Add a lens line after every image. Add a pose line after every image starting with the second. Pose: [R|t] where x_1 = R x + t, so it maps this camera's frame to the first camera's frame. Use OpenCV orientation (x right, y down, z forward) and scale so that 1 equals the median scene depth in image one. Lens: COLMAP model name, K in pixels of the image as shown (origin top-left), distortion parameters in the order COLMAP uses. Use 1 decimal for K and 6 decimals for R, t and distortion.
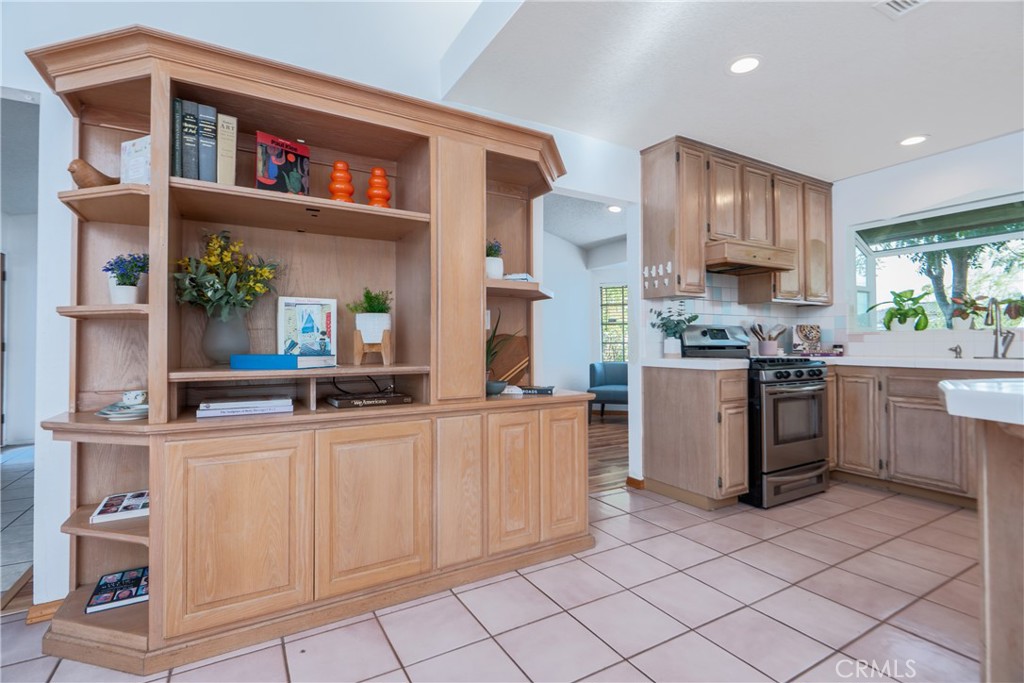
lens RADIAL K [[480.7, 0, 519.7], [0, 480.7, 339.4], [0, 0, 1]] dist [0.003363, -0.005182]
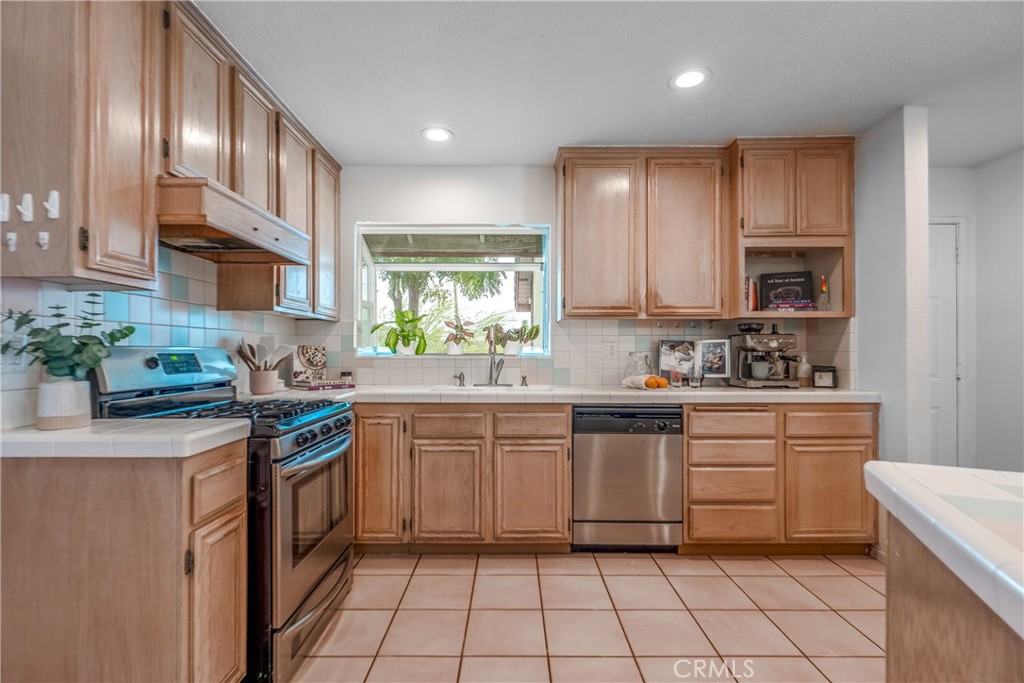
lens RADIAL K [[480.7, 0, 500.9], [0, 480.7, 348.0], [0, 0, 1]] dist [0.003363, -0.005182]
pose [[0.541318, 0.012599, 0.840723, 0.172098], [-0.011321, 0.999906, -0.007695, -0.031167], [-0.840741, -0.005352, 0.541410, 0.456584]]
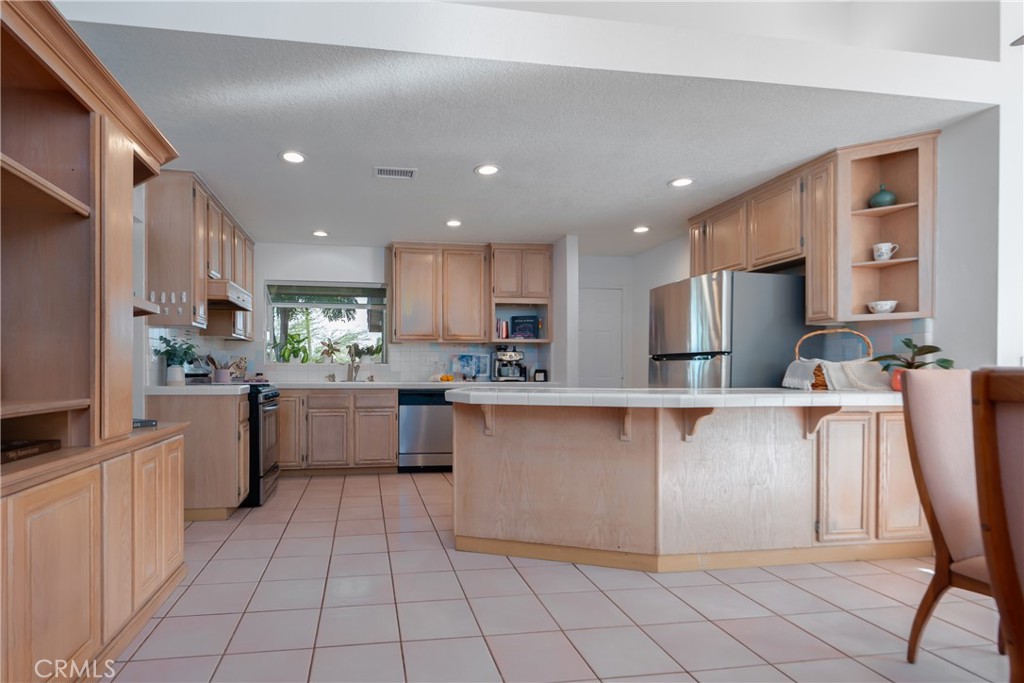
lens RADIAL K [[480.7, 0, 444.6], [0, 480.7, 375.0], [0, 0, 1]] dist [0.003363, -0.005182]
pose [[0.375660, -0.002667, 0.926754, -0.415037], [-0.011191, 0.999910, 0.007414, 0.002199], [-0.926690, -0.013156, 0.375596, 0.095069]]
